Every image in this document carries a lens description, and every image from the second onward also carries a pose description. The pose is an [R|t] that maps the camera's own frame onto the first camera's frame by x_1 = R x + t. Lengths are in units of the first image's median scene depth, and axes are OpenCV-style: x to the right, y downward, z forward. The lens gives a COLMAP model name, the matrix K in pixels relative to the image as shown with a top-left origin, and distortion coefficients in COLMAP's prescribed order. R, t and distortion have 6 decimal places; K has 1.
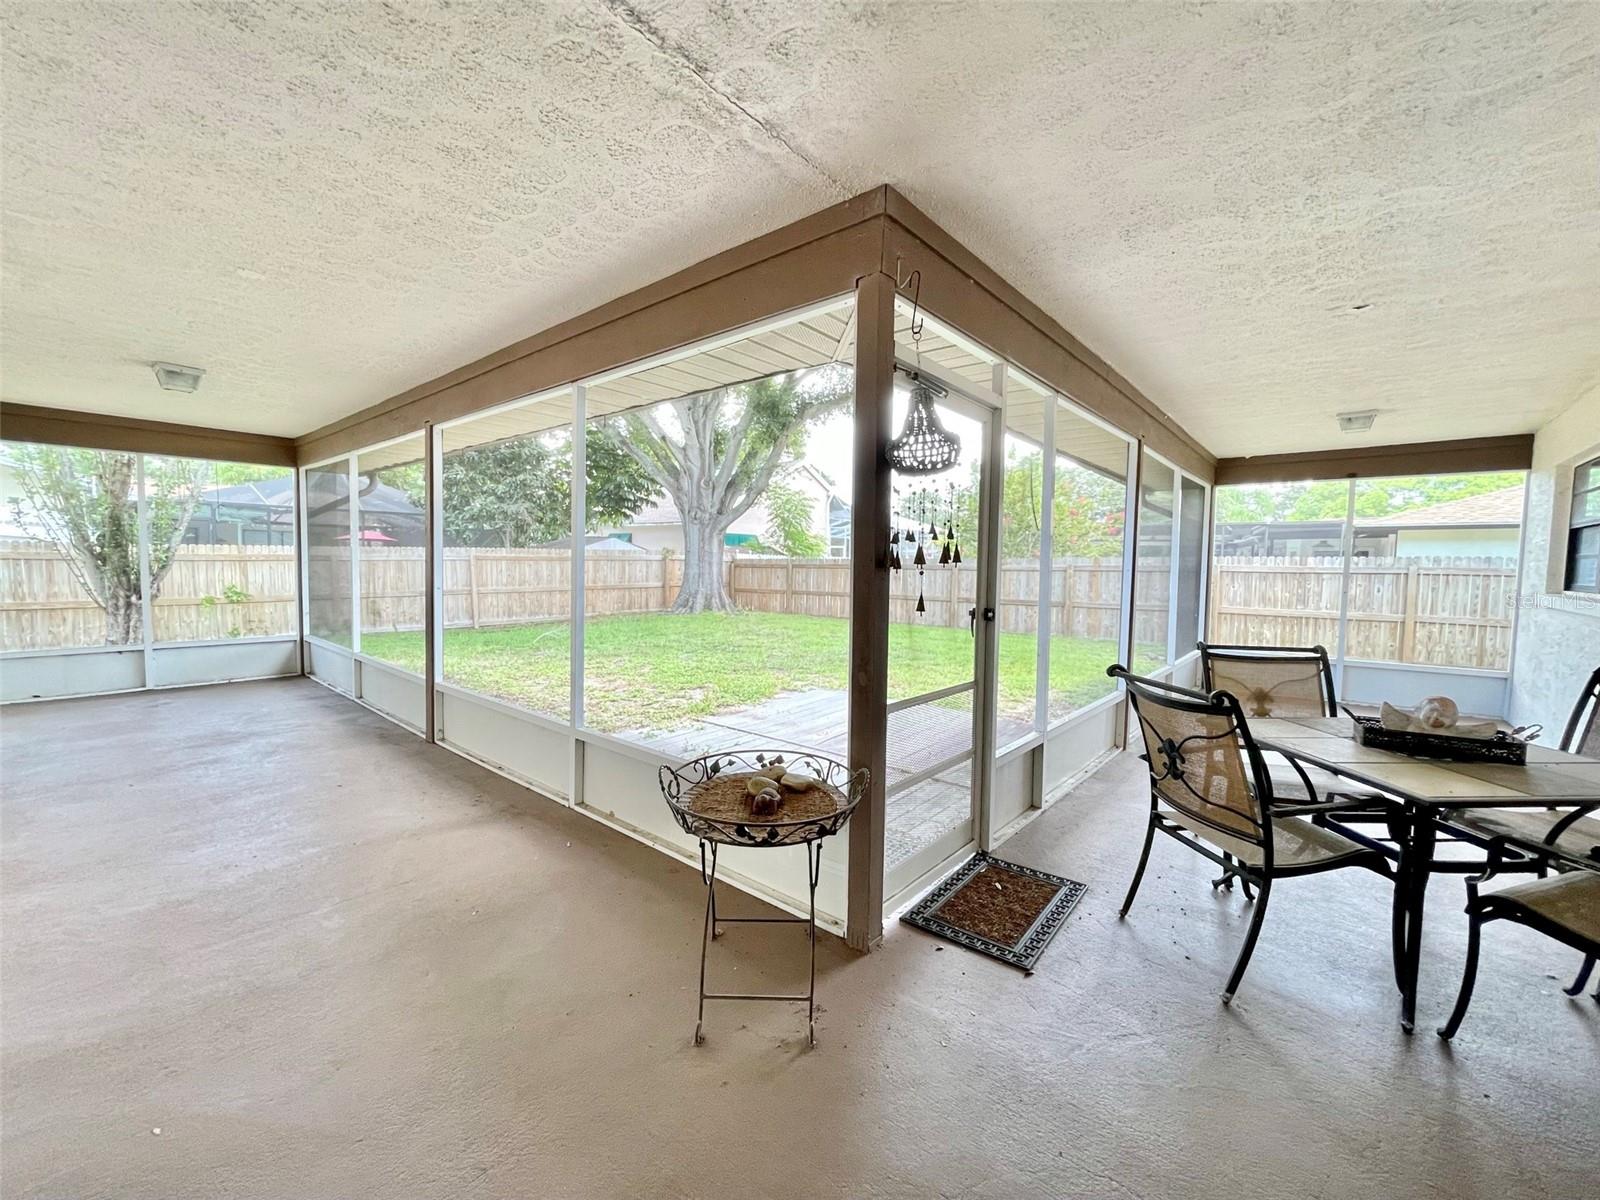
lens RADIAL K [[645.0, 0, 798.1], [0, 645.0, 600.3], [0, 0, 1]] dist [-0.005513, 0.000847]
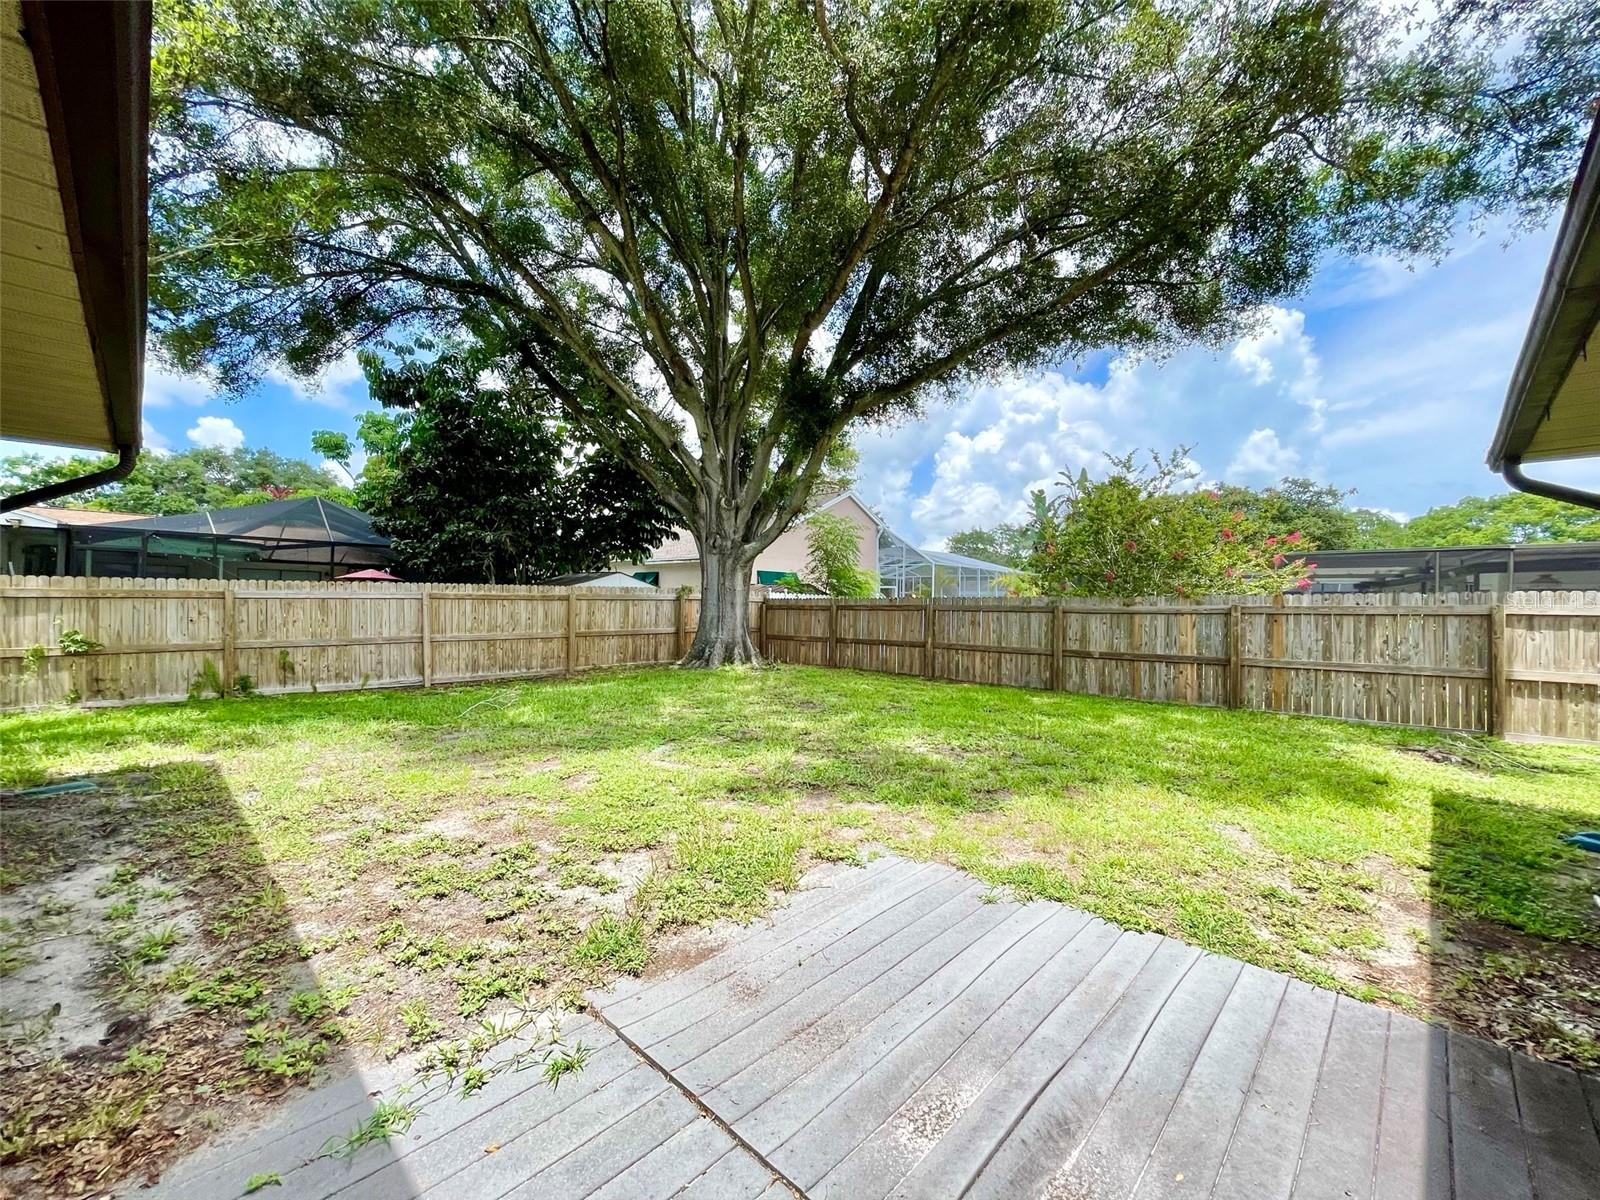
lens RADIAL K [[645.0, 0, 797.7], [0, 645.0, 599.2], [0, 0, 1]] dist [-0.005513, 0.000847]
pose [[0.997589, 0.000174, -0.069399, -0.002817], [-0.004963, 0.997615, -0.068847, -0.013181], [0.069222, 0.069026, 0.995210, 0.320459]]
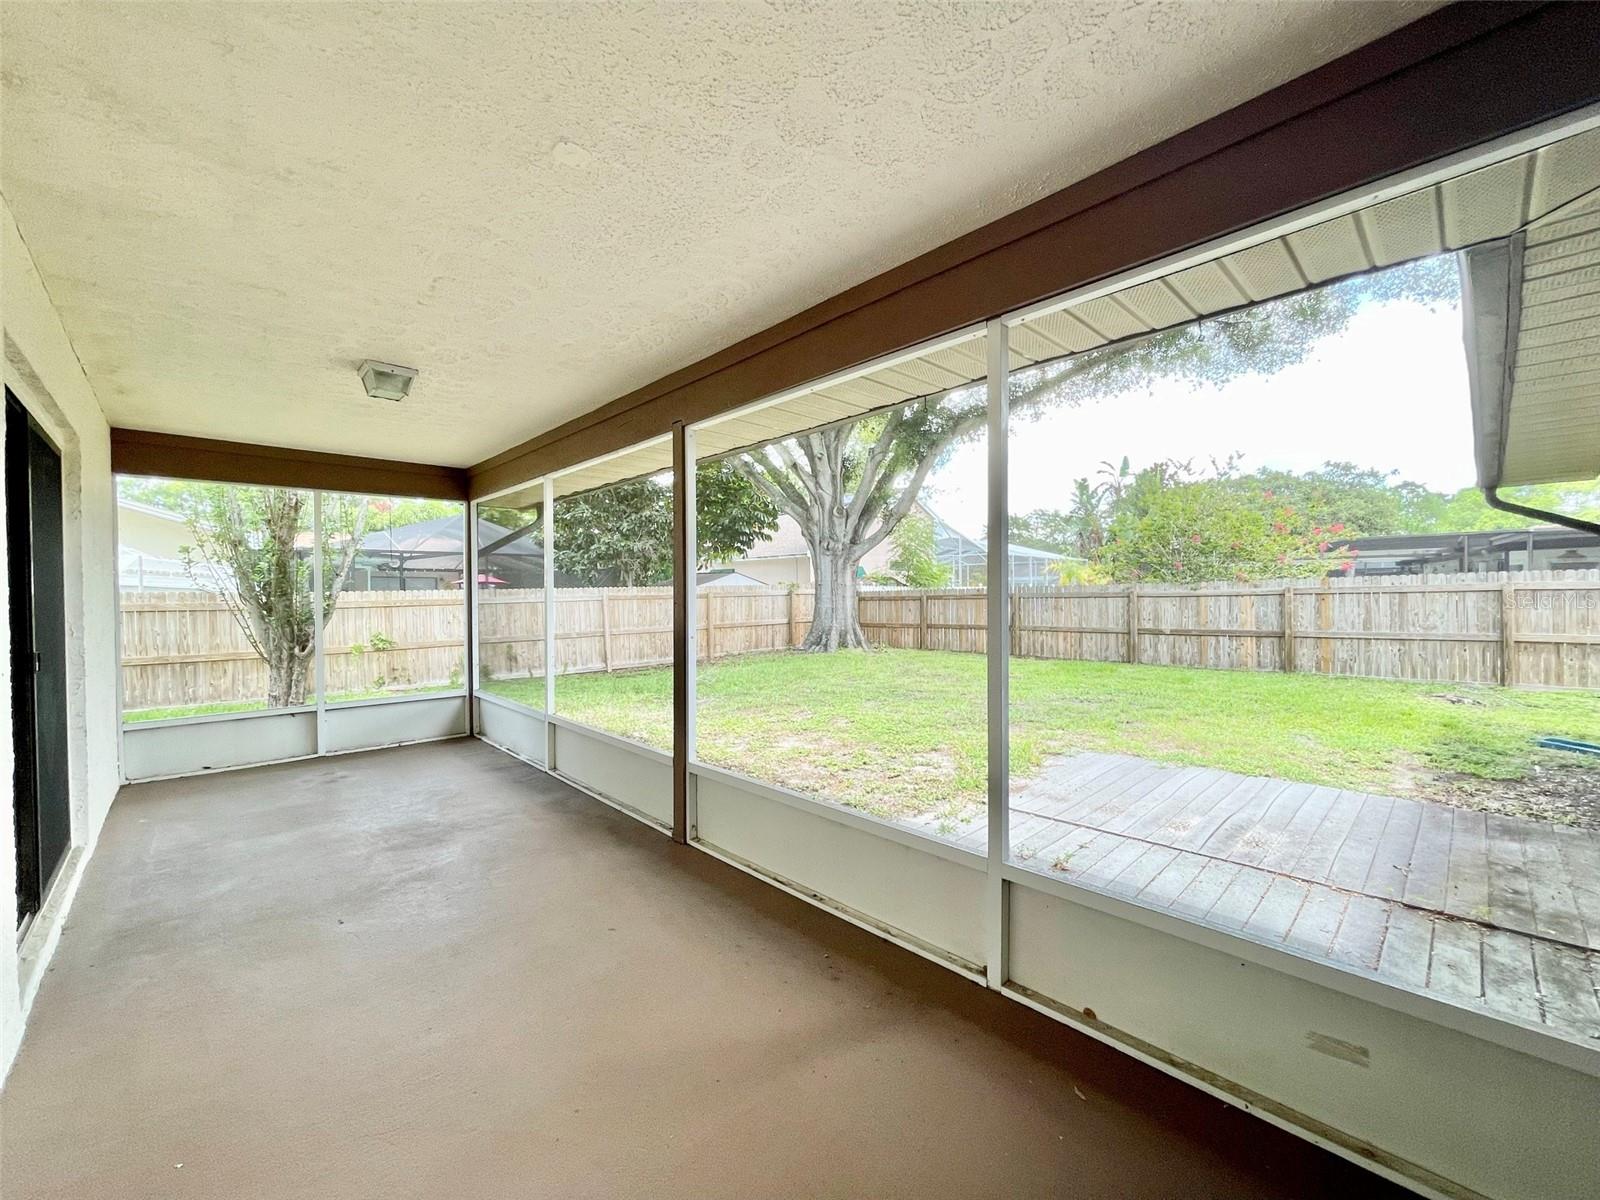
lens RADIAL K [[645.0, 0, 796.3], [0, 645.0, 599.6], [0, 0, 1]] dist [-0.005513, 0.000847]
pose [[0.993408, -0.026144, -0.111608, -0.147226], [0.020297, 0.998378, -0.053201, -0.008612], [0.112818, 0.050585, 0.992327, 0.107506]]
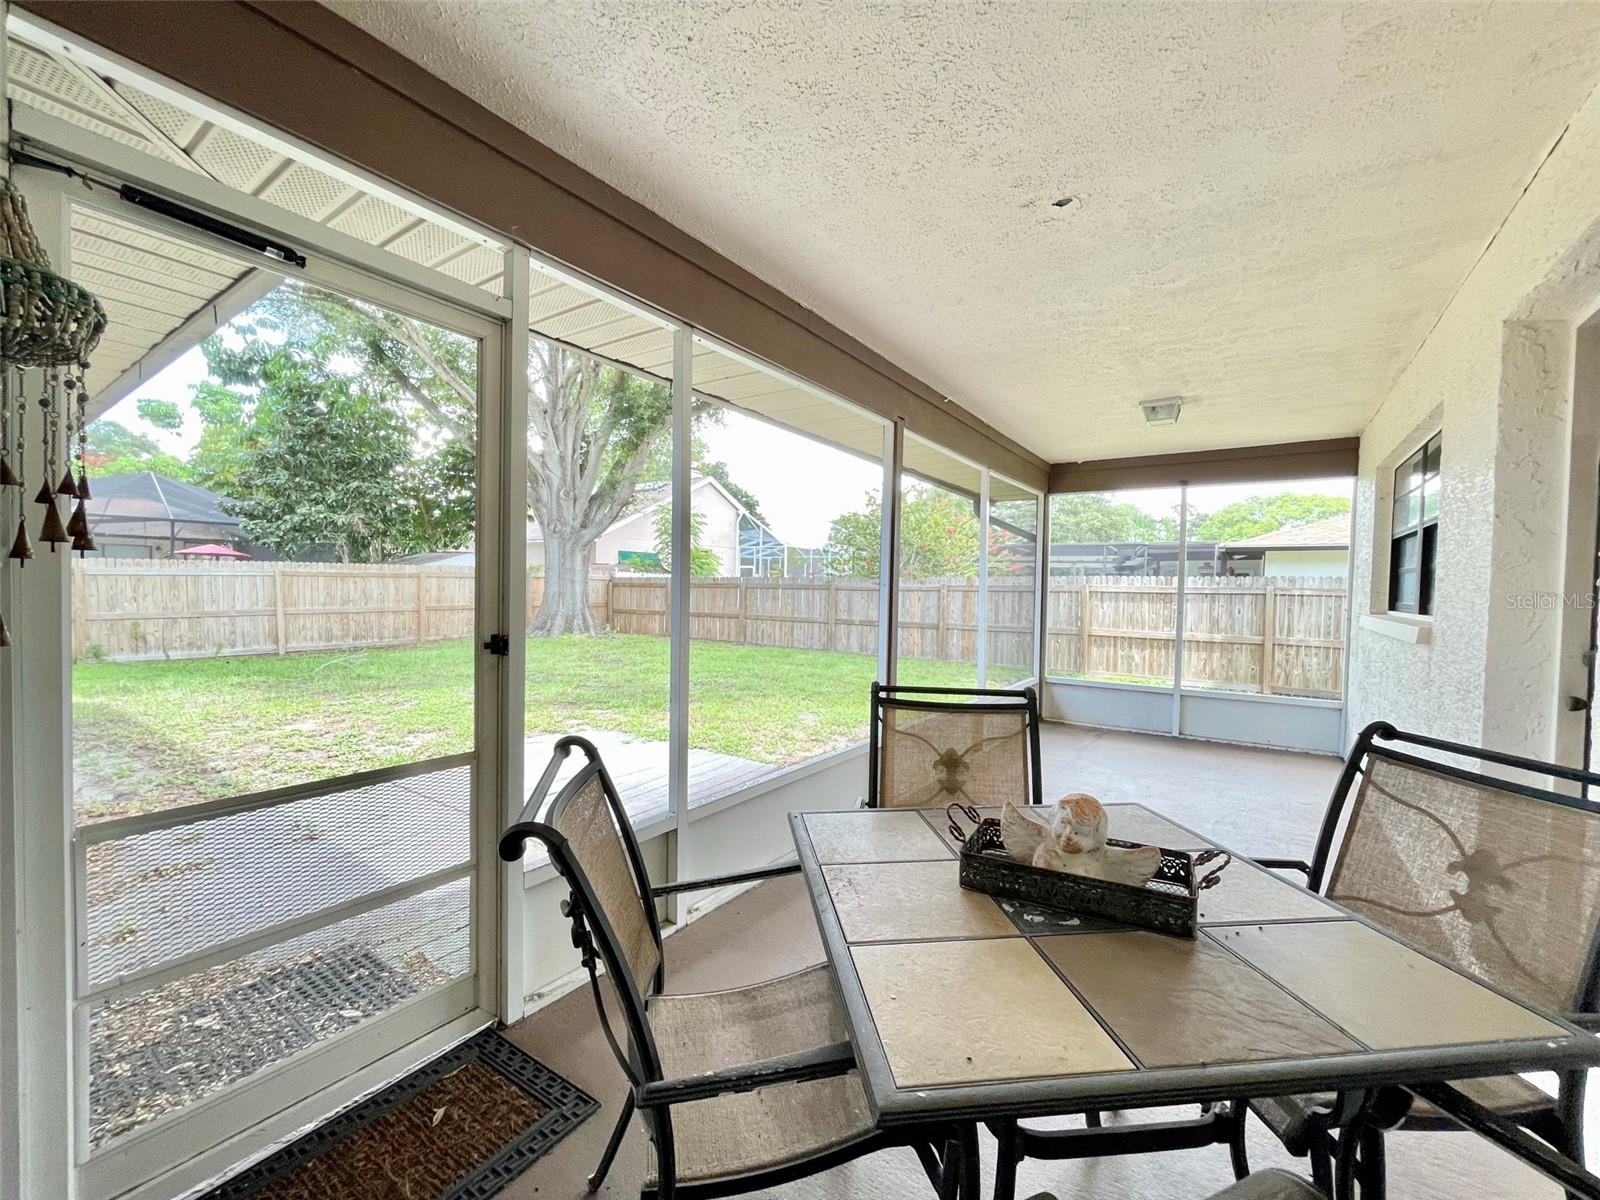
lens RADIAL K [[645.0, 0, 798.5], [0, 645.0, 600.2], [0, 0, 1]] dist [-0.005513, 0.000847]
pose [[0.995684, 0.002645, 0.092772, 0.141926], [0.000487, 0.999431, -0.033723, -0.000048], [-0.092809, 0.033623, 0.995116, 0.092831]]
